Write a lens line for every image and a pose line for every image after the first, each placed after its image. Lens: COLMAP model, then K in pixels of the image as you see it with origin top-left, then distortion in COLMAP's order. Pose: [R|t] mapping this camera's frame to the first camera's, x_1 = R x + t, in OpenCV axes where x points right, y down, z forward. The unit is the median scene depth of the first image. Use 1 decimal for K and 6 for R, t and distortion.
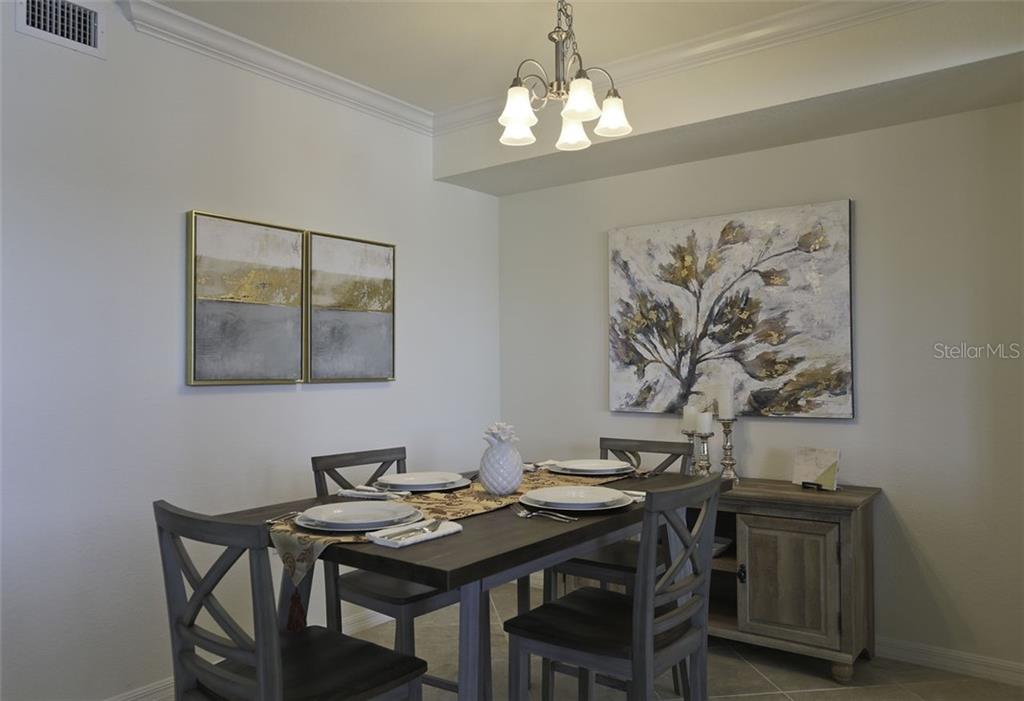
lens RADIAL K [[741.2, 0, 508.4], [0, 741.2, 352.5], [0, 0, 1]] dist [-0.026459, 0.004140]
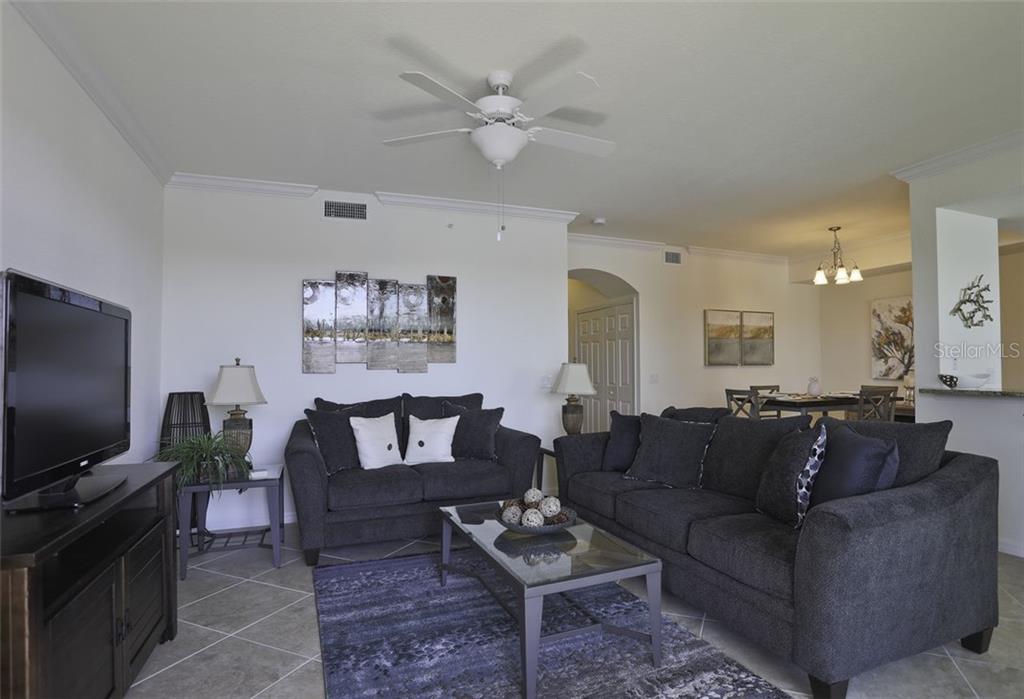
lens RADIAL K [[530.1, 0, 568.5], [0, 530.1, 352.8], [0, 0, 1]] dist [0.002393, 0.002094]
pose [[0.885913, -0.008398, -0.463776, 0.074926], [0.008522, 0.999962, -0.001828, -0.007517], [0.463774, -0.002332, 0.885951, -1.036743]]
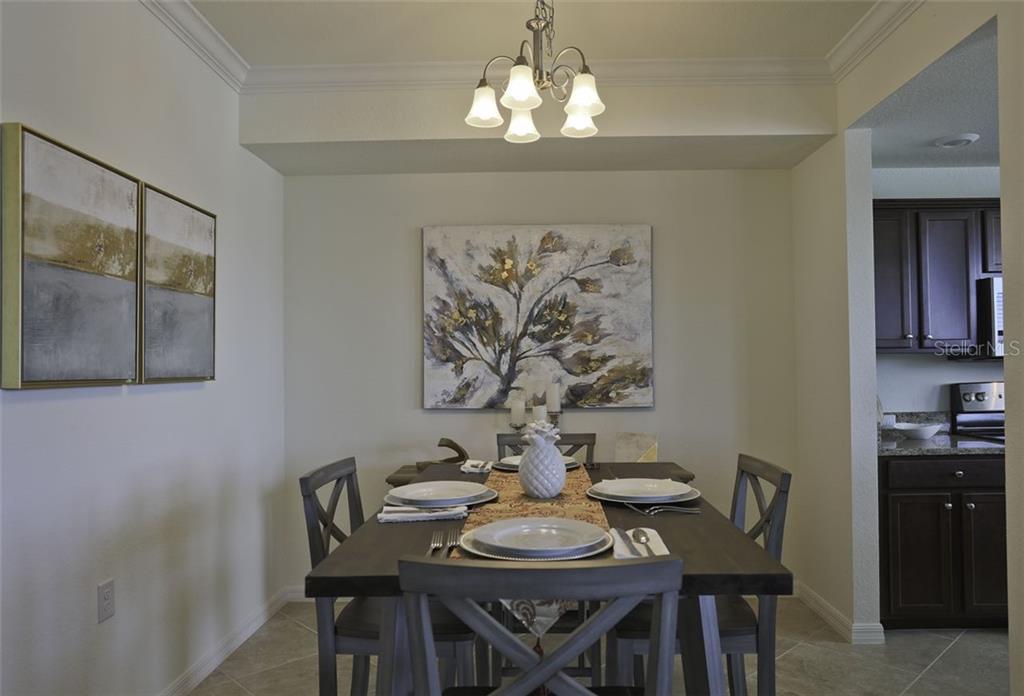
lens RADIAL K [[693.3, 0, 511.1], [0, 693.3, 347.4], [0, 0, 1]] dist [-0.028516, 0.014407]
pose [[0.812097, 0.015317, 0.583321, -0.352095], [-0.008988, 0.999865, -0.013743, 0.009659], [-0.583453, 0.005918, 0.812126, 0.201576]]
